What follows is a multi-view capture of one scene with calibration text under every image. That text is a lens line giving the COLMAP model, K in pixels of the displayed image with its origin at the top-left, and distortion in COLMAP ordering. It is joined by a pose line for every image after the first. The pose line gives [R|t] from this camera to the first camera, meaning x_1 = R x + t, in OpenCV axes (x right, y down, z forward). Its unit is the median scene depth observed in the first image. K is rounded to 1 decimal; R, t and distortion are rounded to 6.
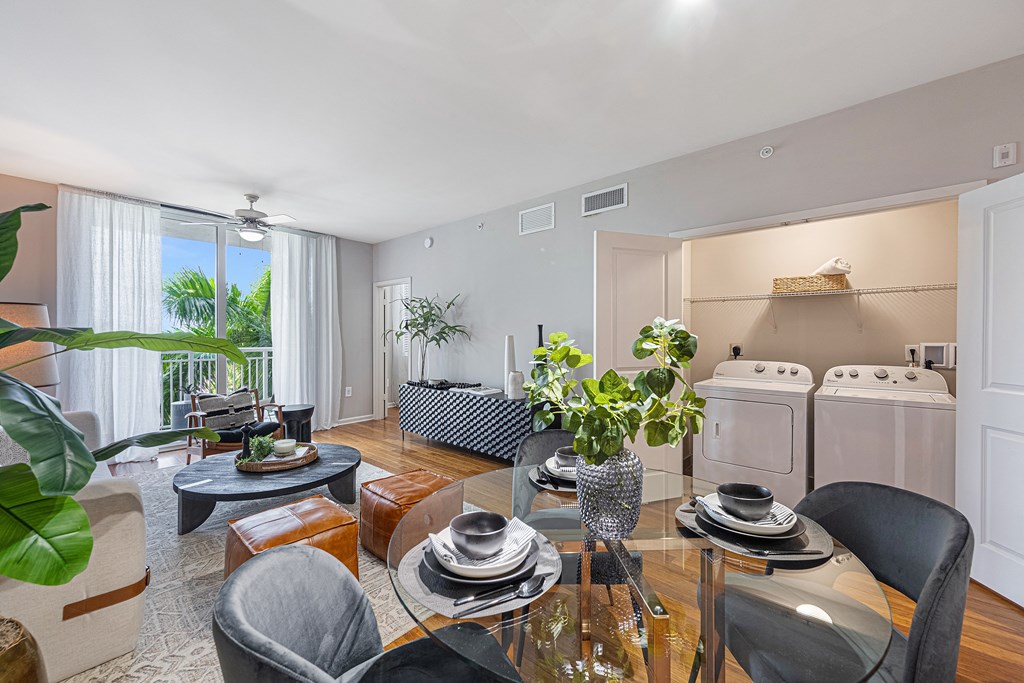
lens RADIAL K [[414.8, 0, 505.7], [0, 414.8, 338.6], [0, 0, 1]] dist [0.002026, -0.000168]
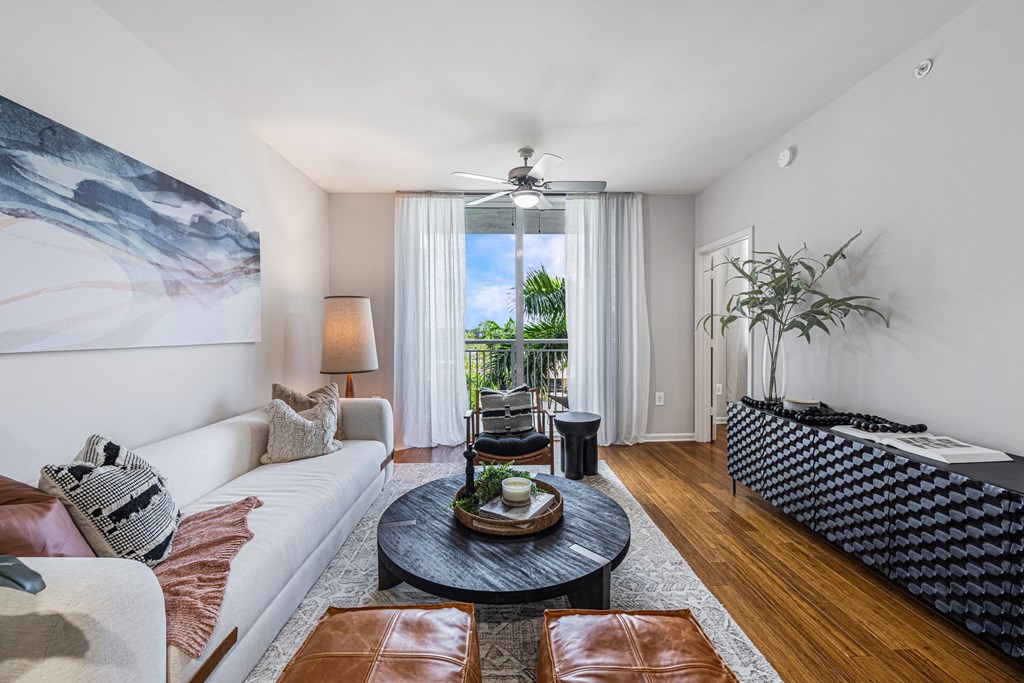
lens RADIAL K [[414.8, 0, 505.7], [0, 414.8, 338.6], [0, 0, 1]] dist [0.002026, -0.000168]
pose [[0.704906, 0.007162, -0.709264, -0.059460], [0.005146, 0.999871, 0.015211, 0.008813], [0.709282, -0.014372, 0.704779, 0.371861]]
